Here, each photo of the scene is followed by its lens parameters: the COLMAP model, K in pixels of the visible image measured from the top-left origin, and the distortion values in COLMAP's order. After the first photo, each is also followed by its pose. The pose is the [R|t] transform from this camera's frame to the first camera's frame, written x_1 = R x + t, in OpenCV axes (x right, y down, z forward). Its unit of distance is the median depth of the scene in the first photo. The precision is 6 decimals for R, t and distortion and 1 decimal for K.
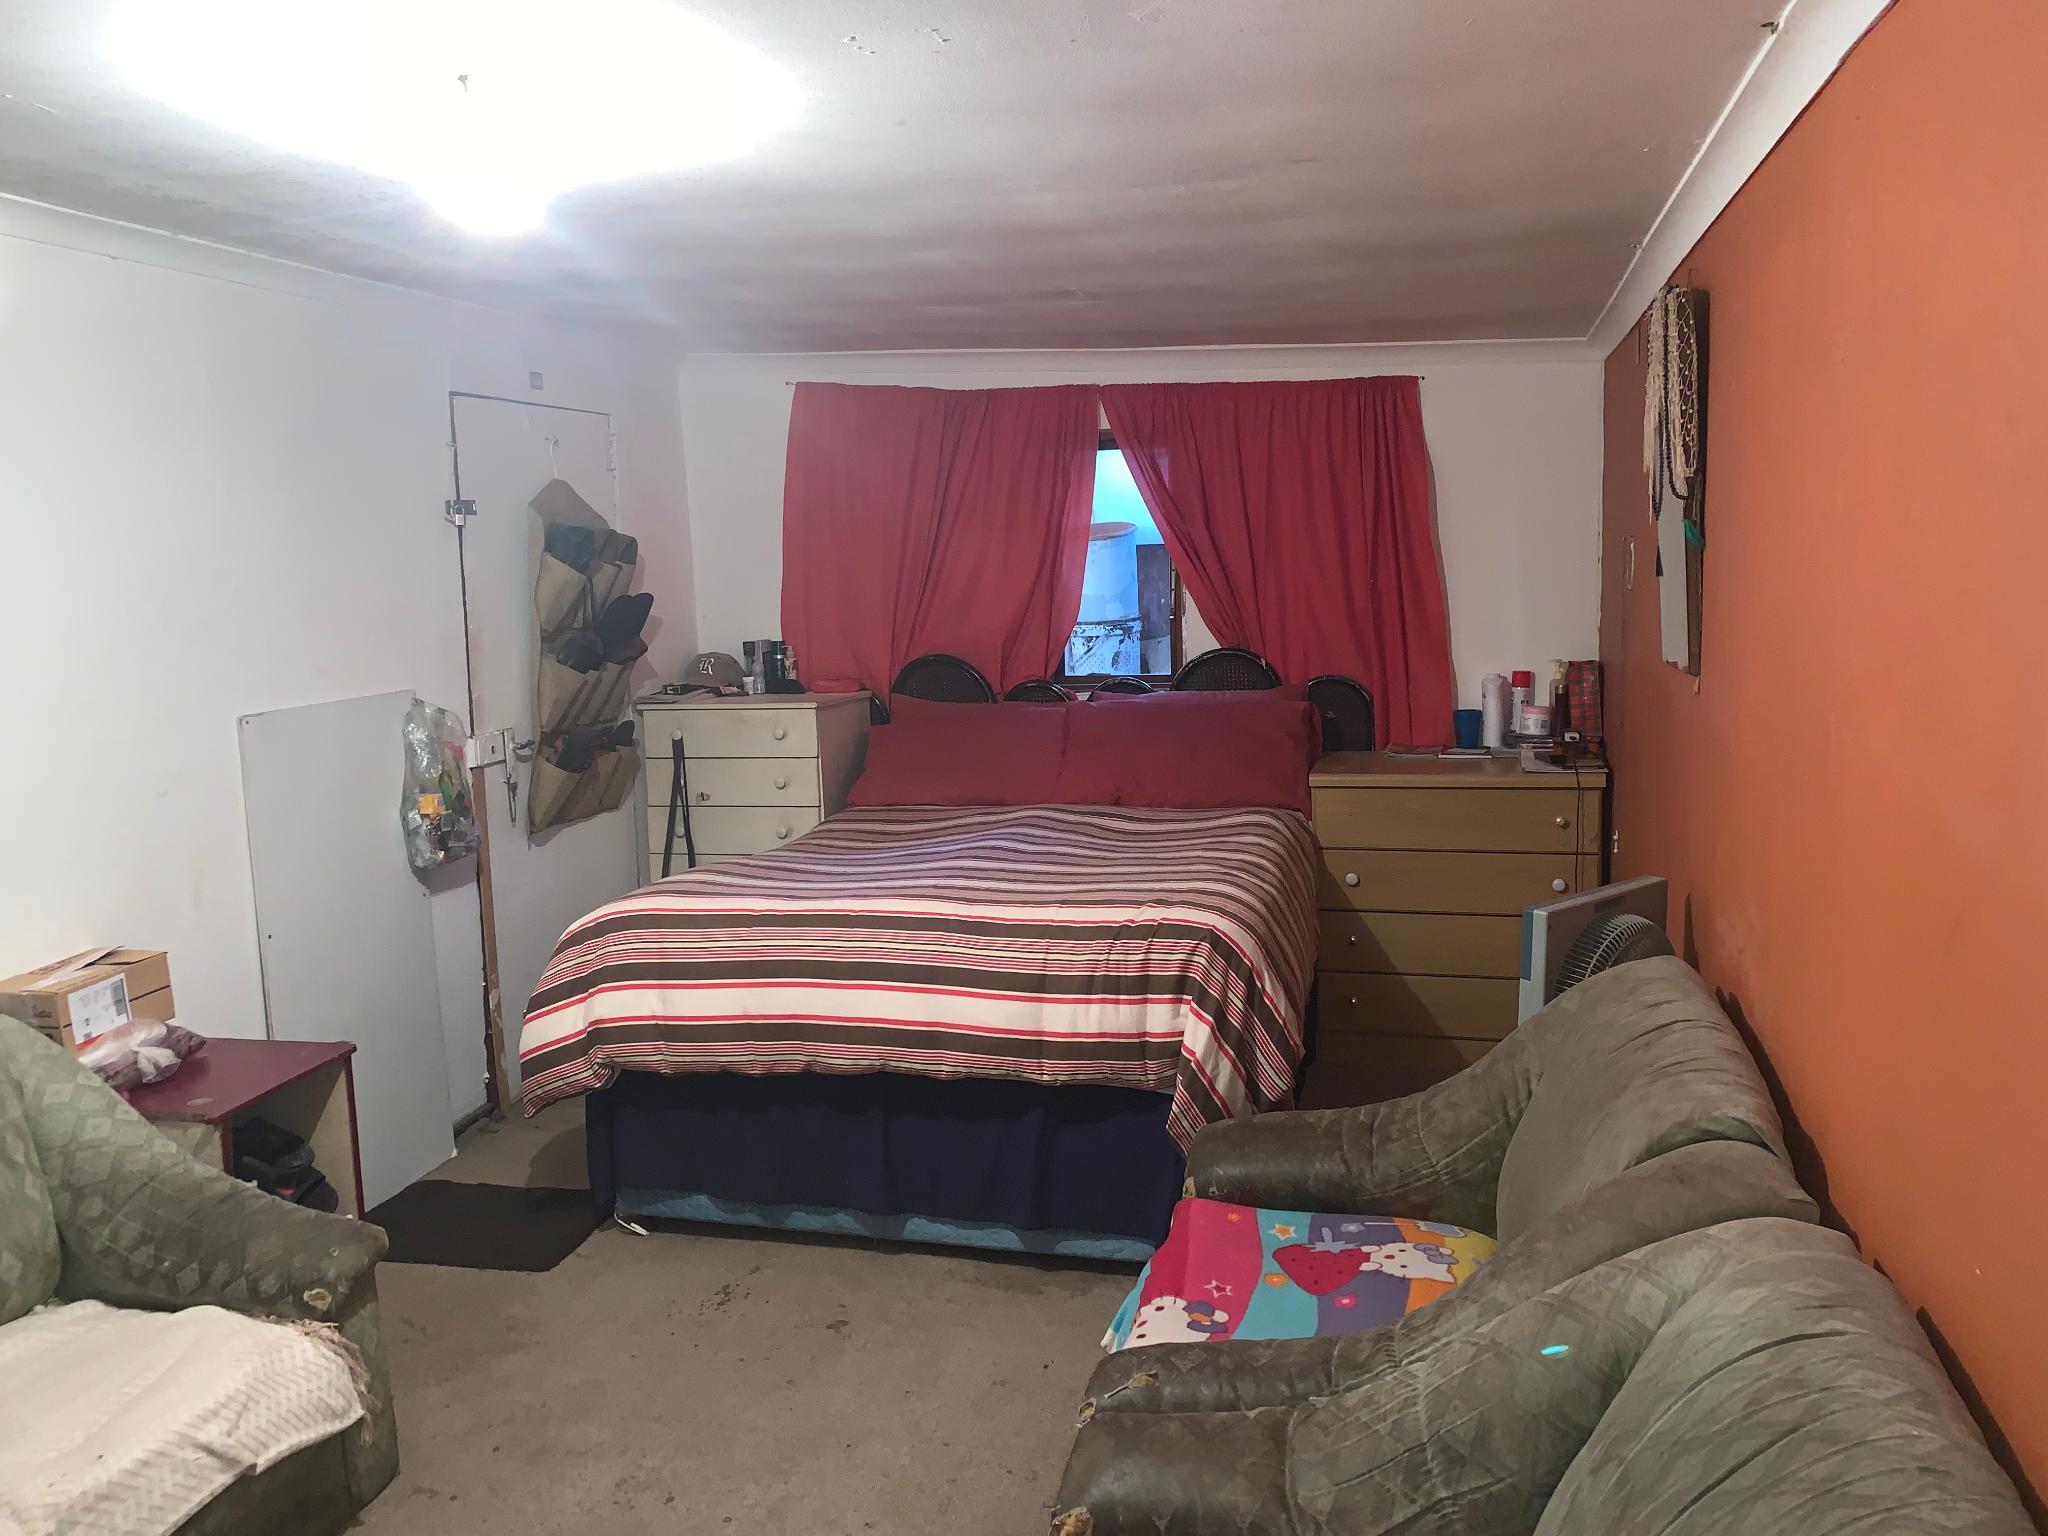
lens RADIAL K [[1575.7, 0, 1024.0], [0, 1575.7, 768.0], [0, 0, 1]] dist [0.001171, 0.010604]
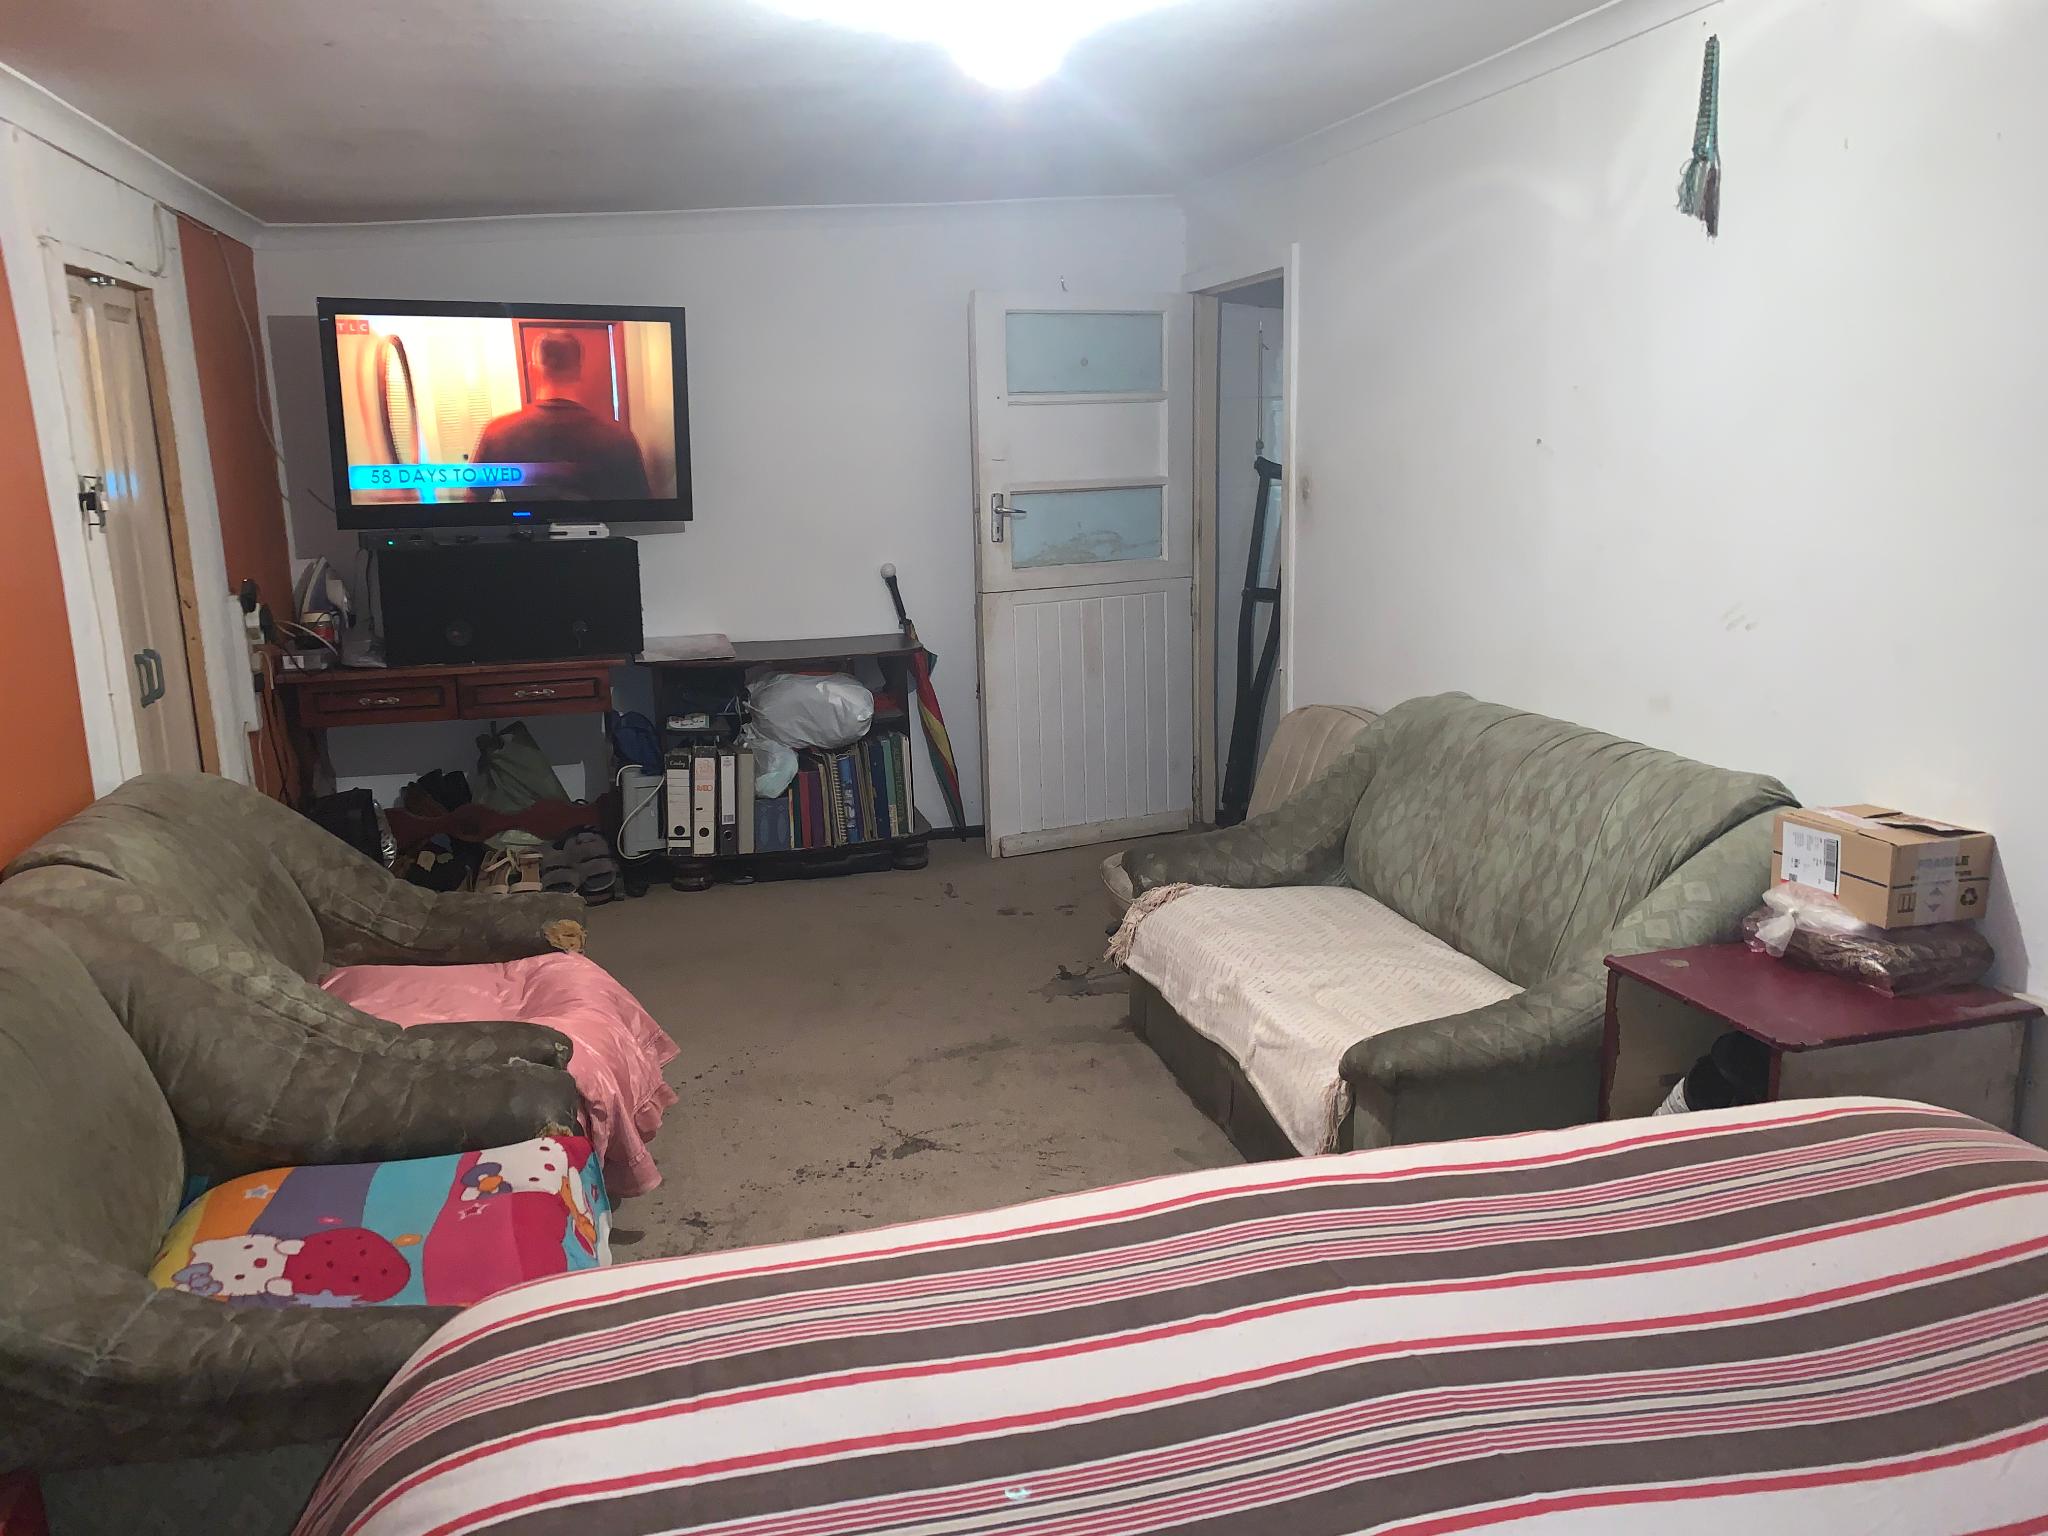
lens RADIAL K [[1575.7, 0, 1024.0], [0, 1575.7, 768.0], [0, 0, 1]] dist [0.001171, 0.010604]
pose [[-0.871507, 0.156730, -0.464662, 0.224228], [-0.012847, 0.939927, 0.341133, -0.221169], [0.490214, 0.303270, -0.817140, 1.776300]]
